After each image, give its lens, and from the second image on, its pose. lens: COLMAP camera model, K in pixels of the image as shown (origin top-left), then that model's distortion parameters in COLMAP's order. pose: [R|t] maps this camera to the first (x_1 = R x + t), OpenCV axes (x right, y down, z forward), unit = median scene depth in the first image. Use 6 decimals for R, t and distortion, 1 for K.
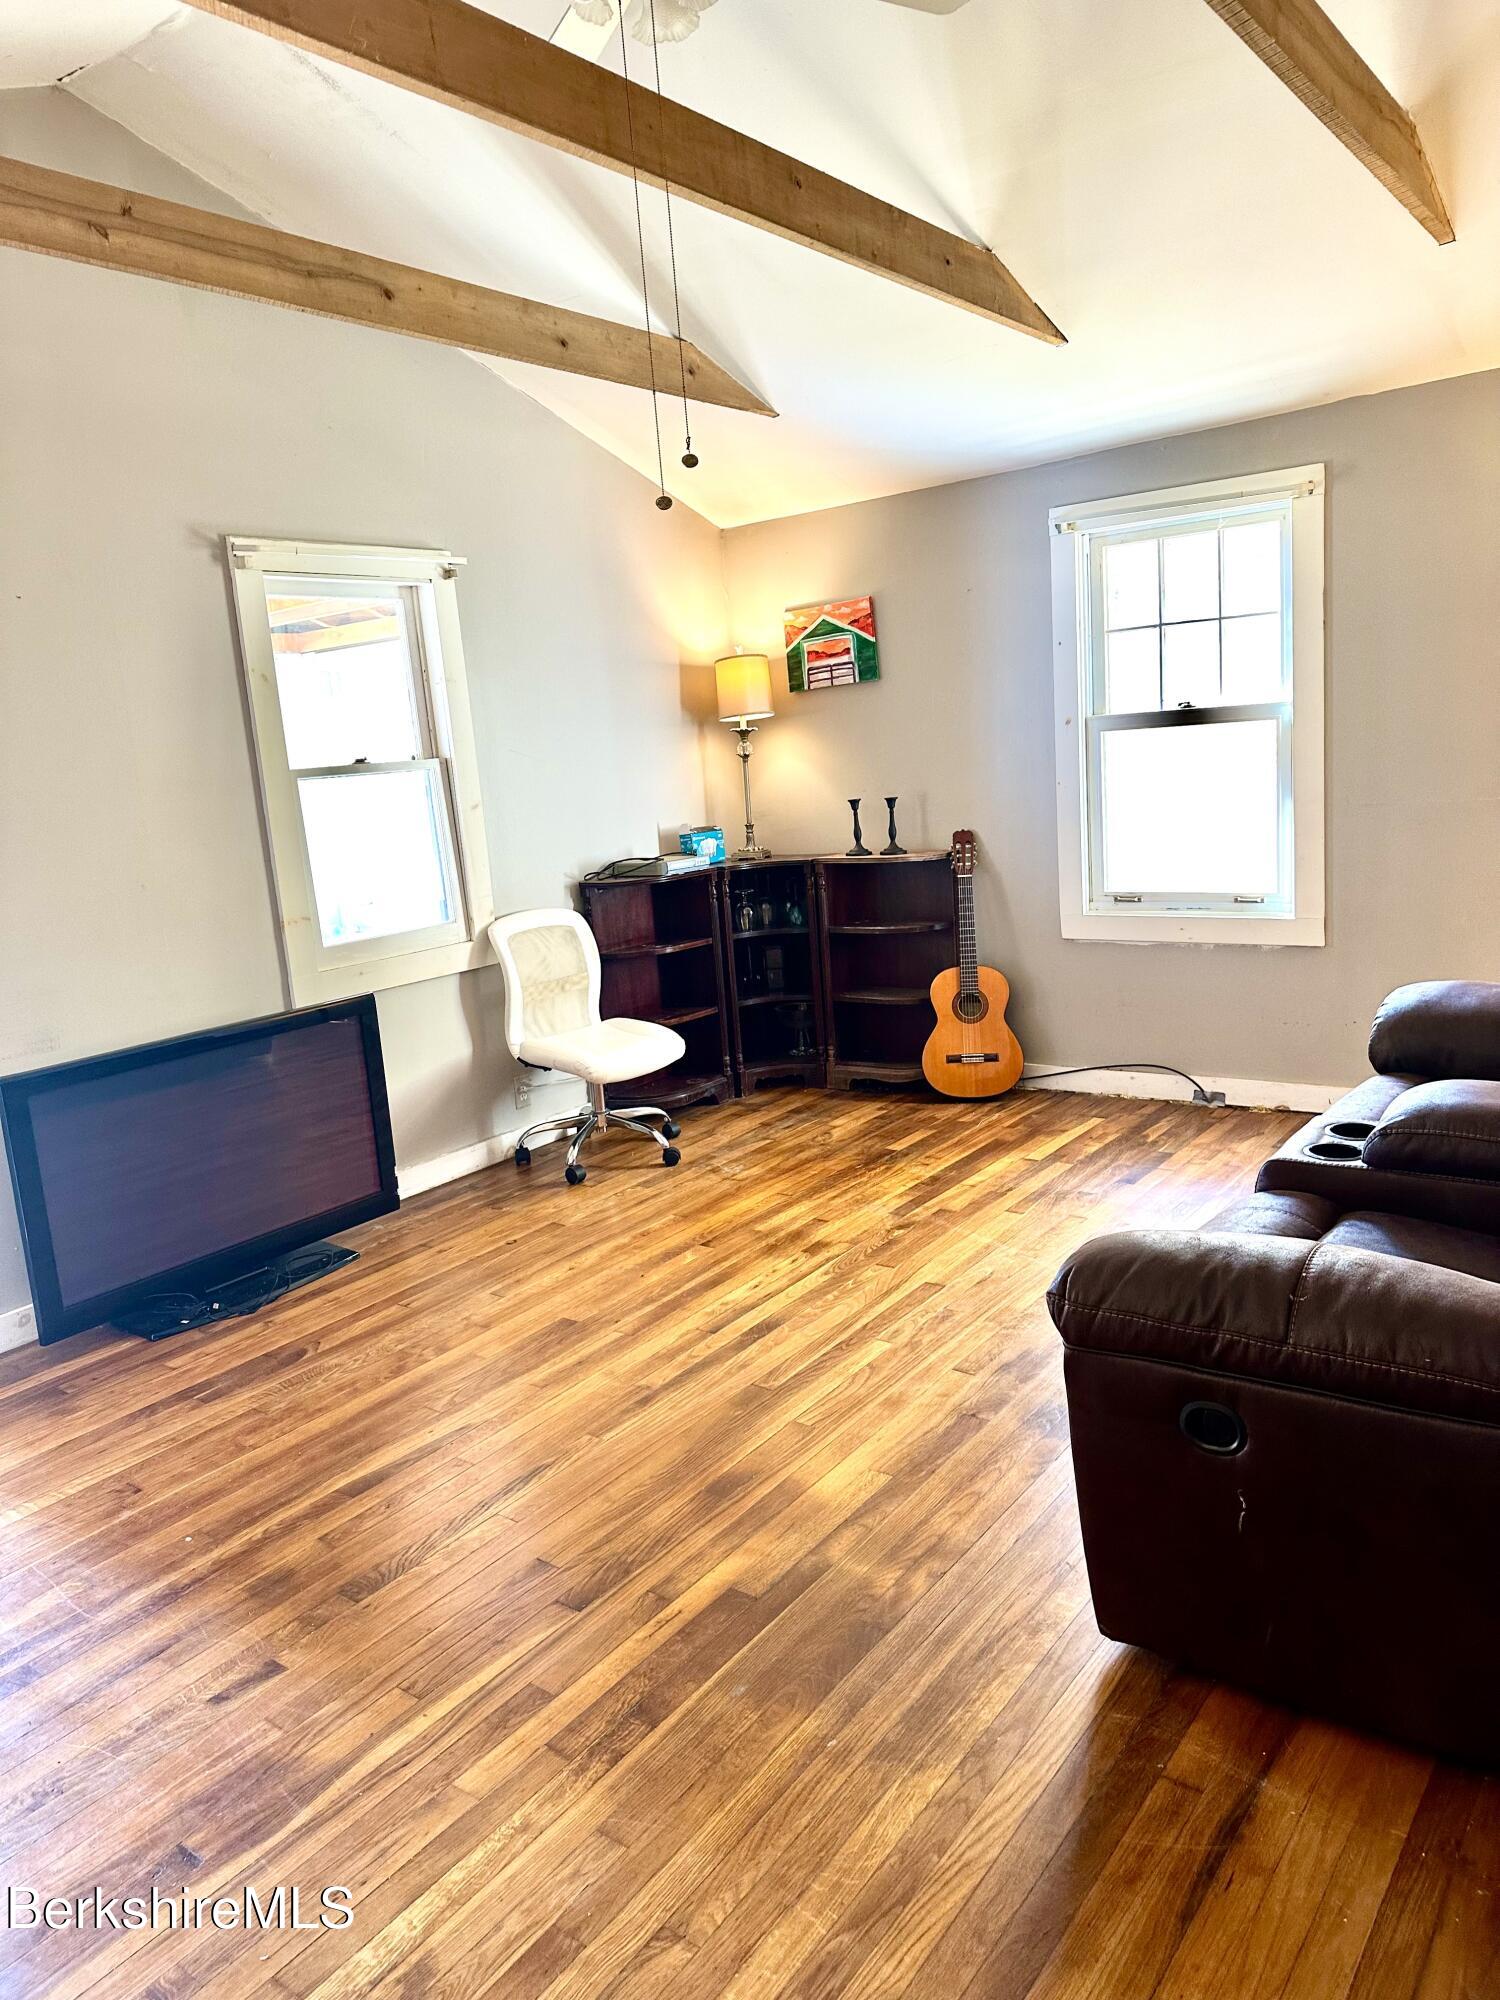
lens RADIAL K [[1416.2, 0, 763.6], [0, 1416.2, 994.4], [0, 0, 1]] dist [0.170744, -0.315562]
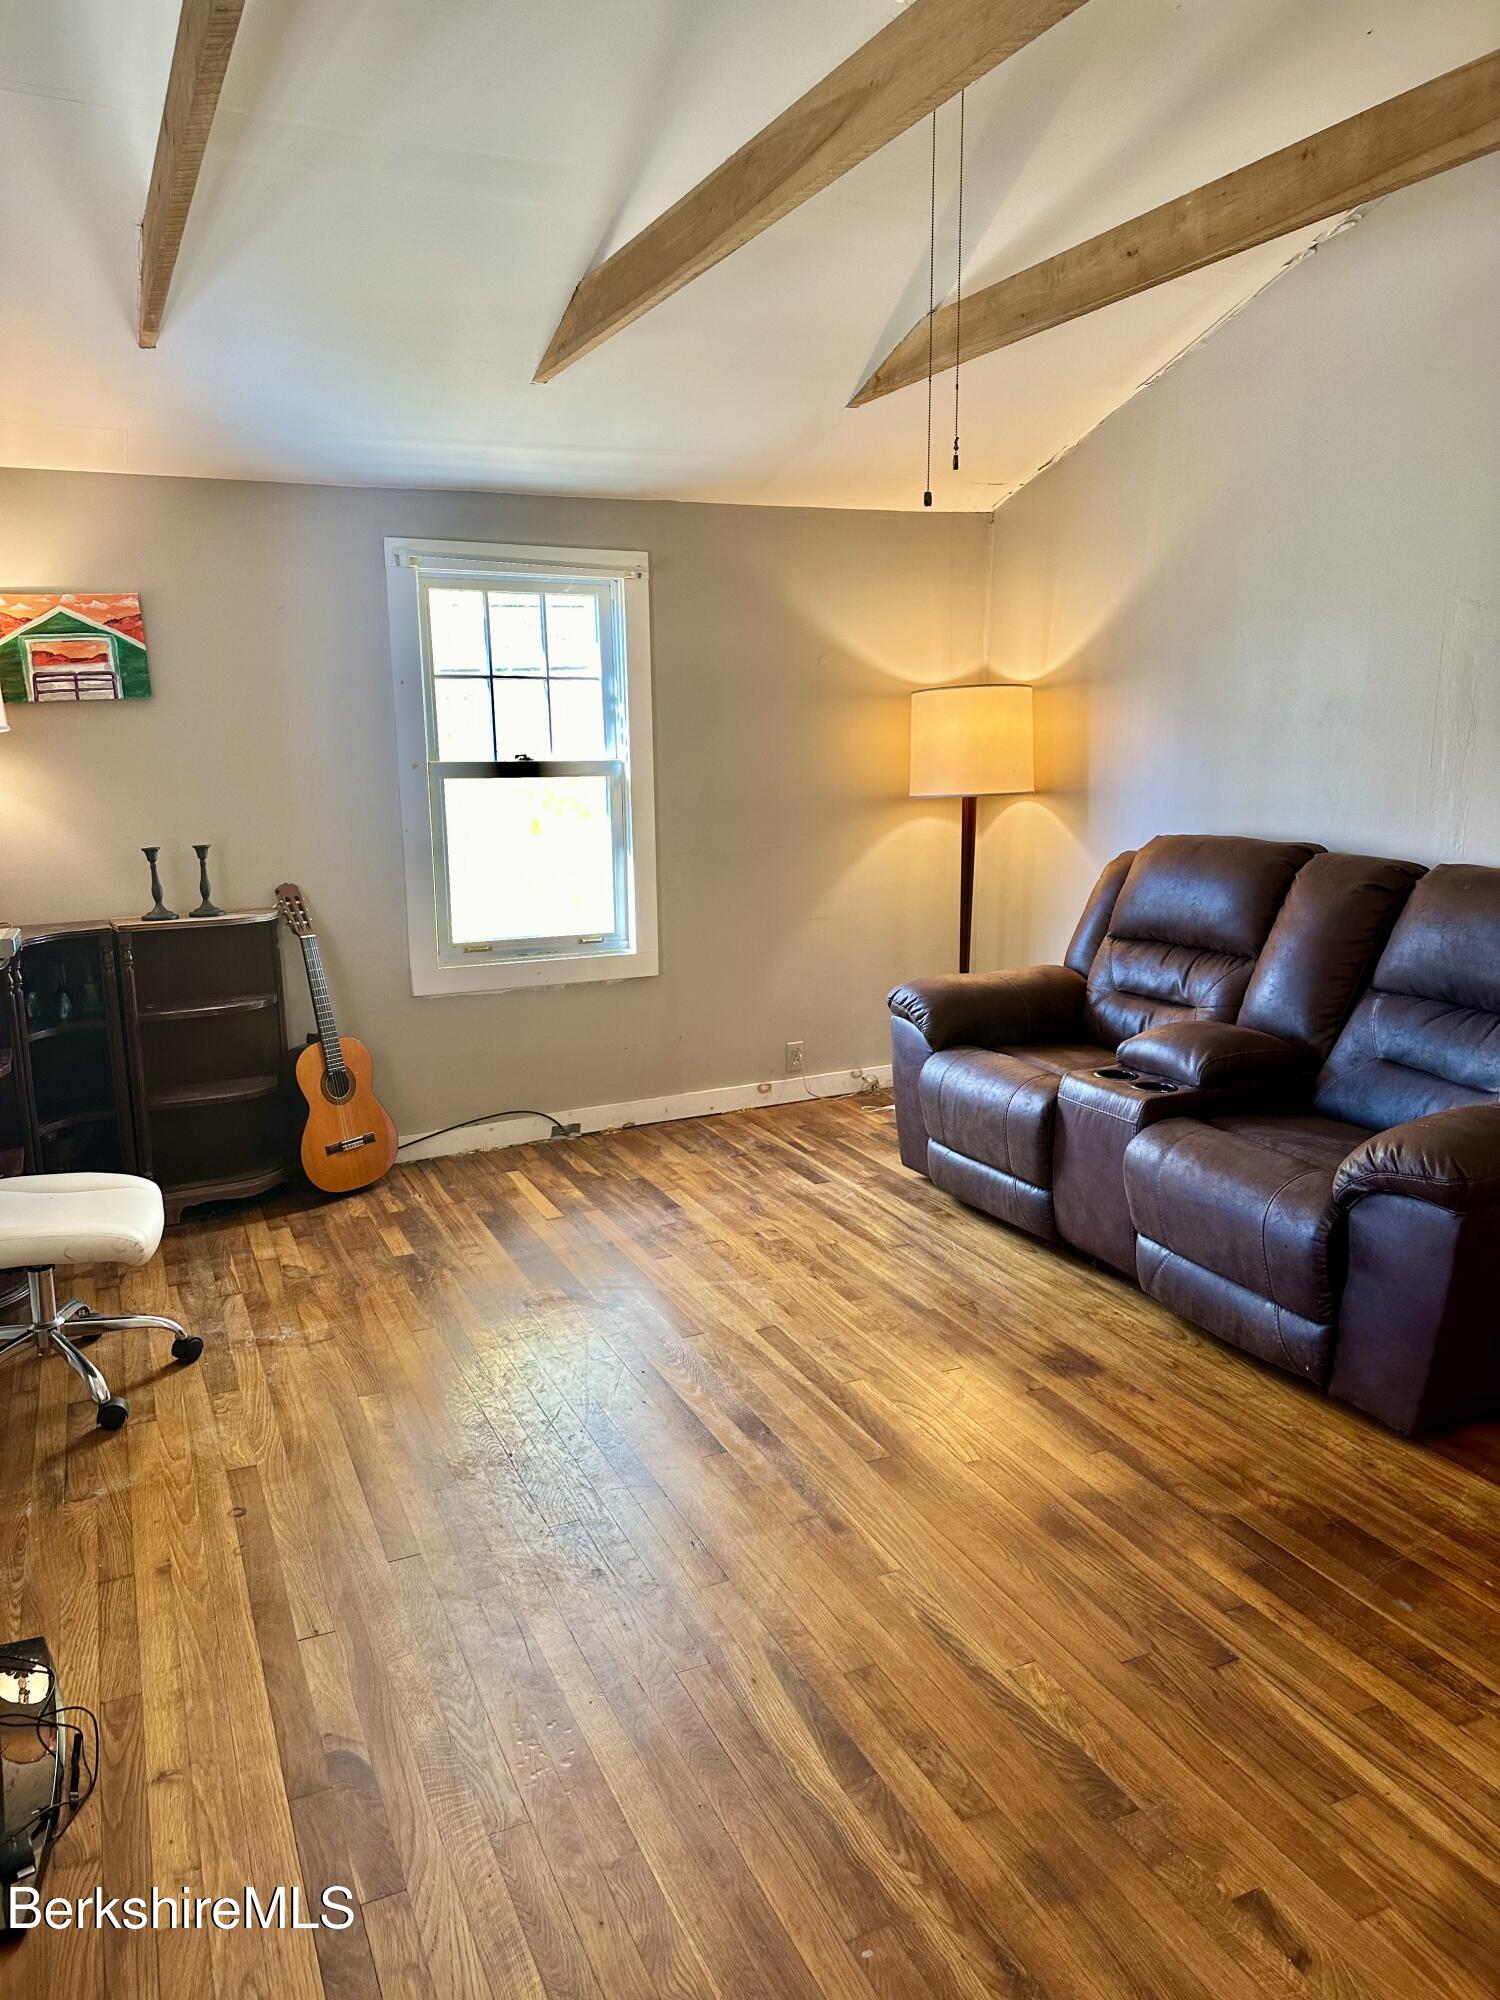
lens RADIAL K [[1355.2, 0, 798.0], [0, 1355.2, 1004.1], [0, 0, 1]] dist [0.093991, -0.160878]
pose [[0.445013, -0.101057, 0.889804, -0.515016], [0.142451, 0.988949, 0.041074, -0.038568], [-0.884121, 0.108475, 0.454491, 0.407770]]
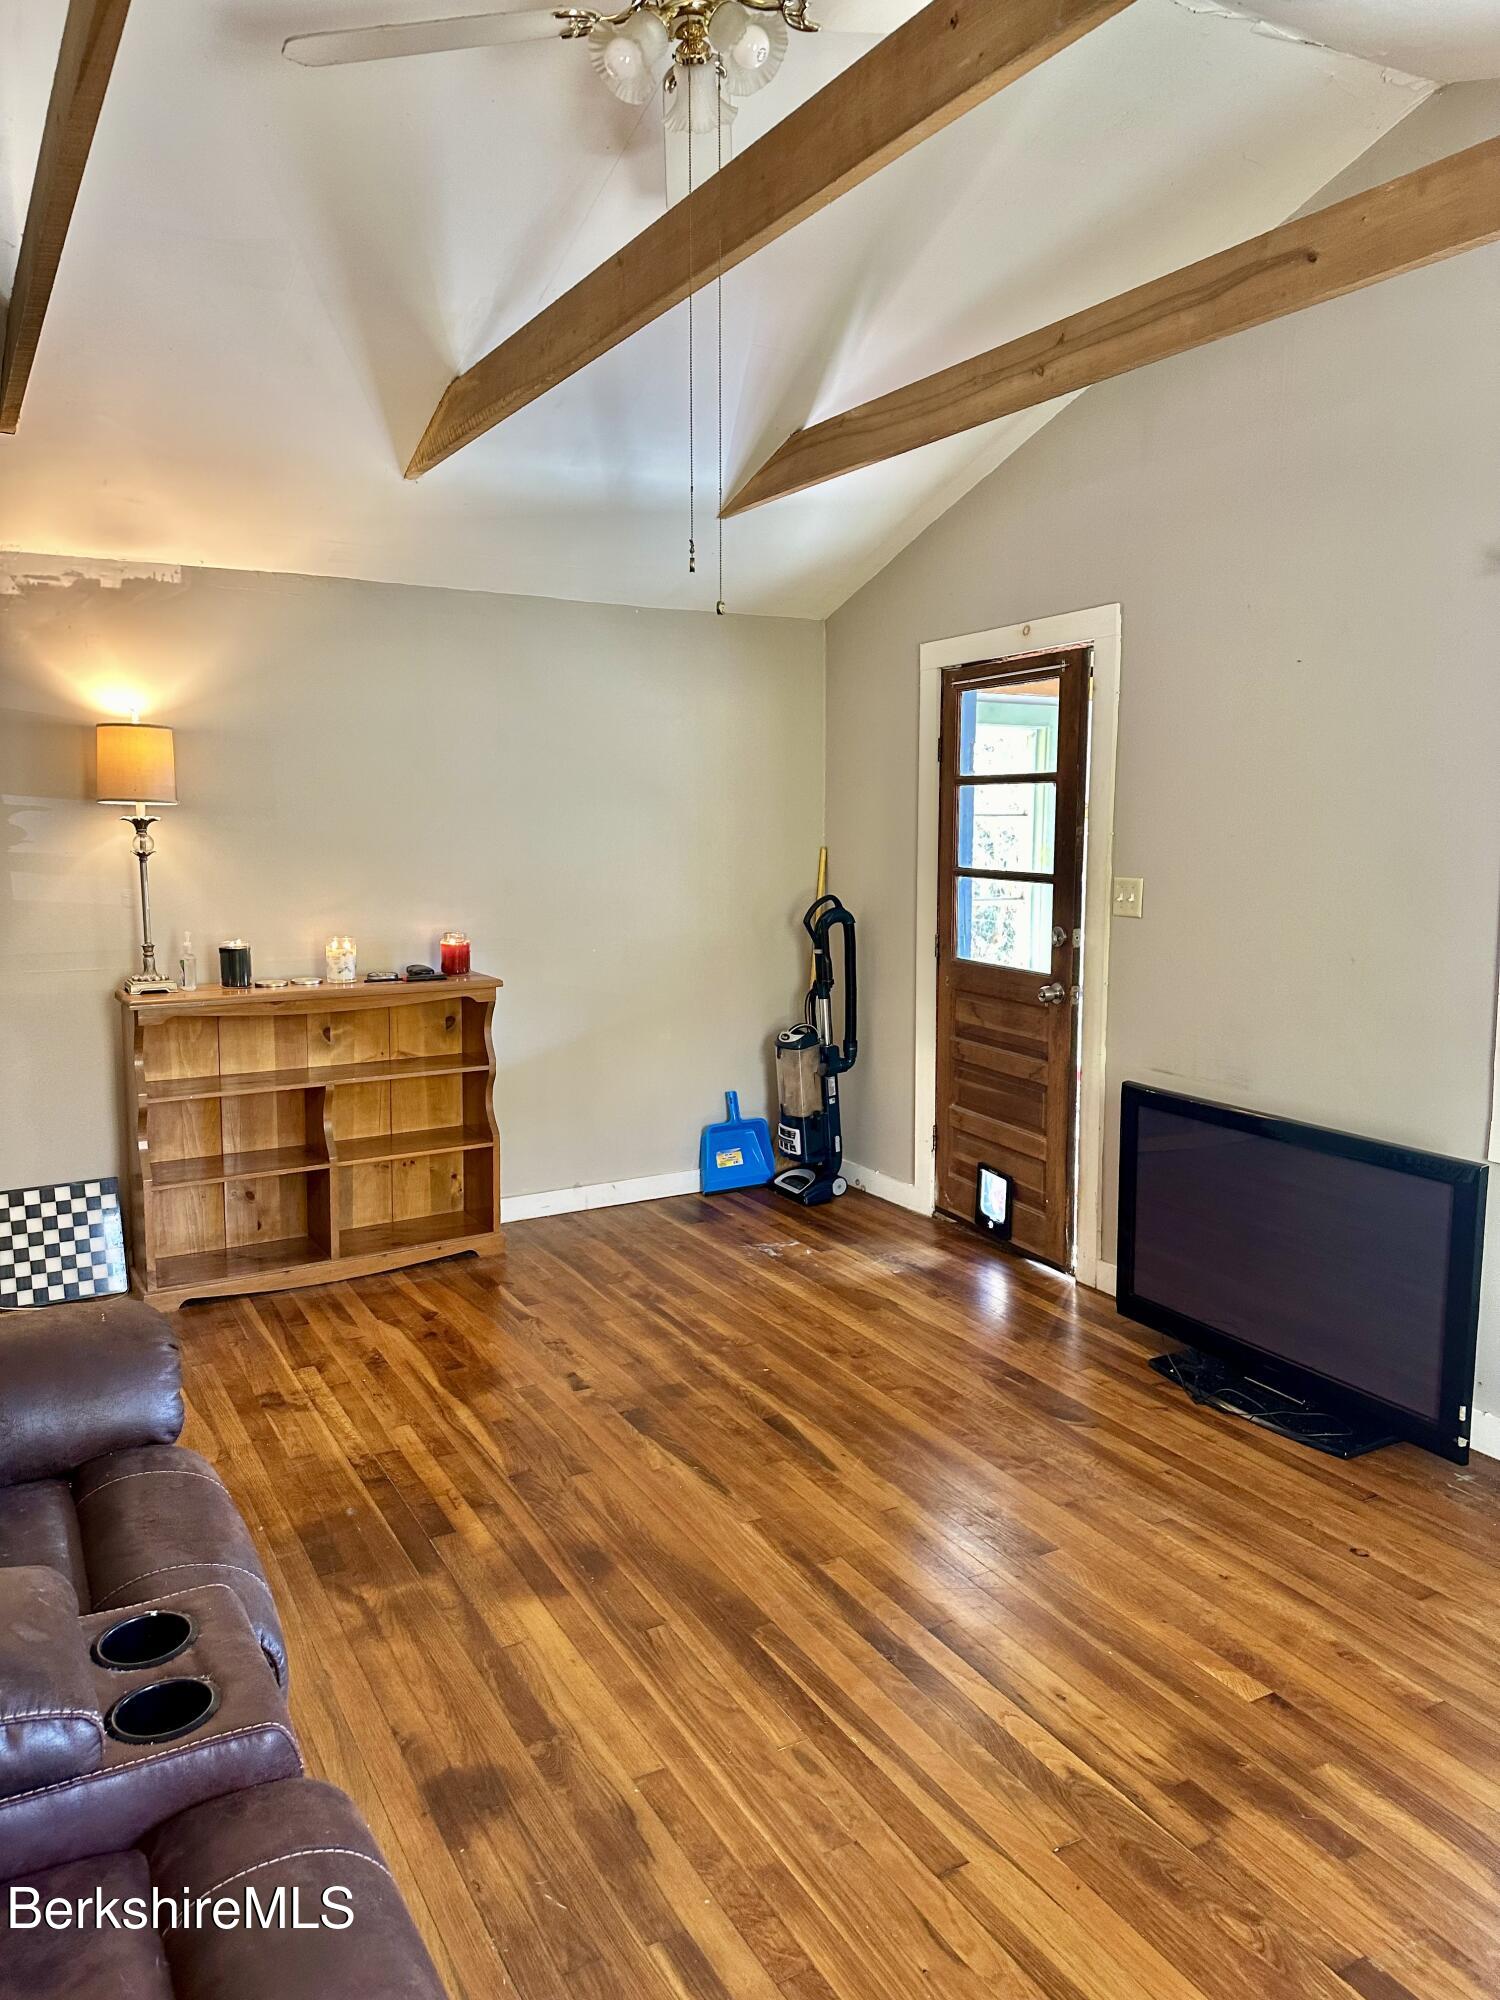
lens RADIAL K [[1416.5, 0, 710.1], [0, 1416.5, 970.7], [0, 0, 1]] dist [0.080538, -0.091598]
pose [[-0.427889, 0.180049, -0.885717, 0.454891], [-0.134943, 0.956248, 0.259577, -0.203260], [0.893701, 0.230591, -0.384871, 0.802072]]
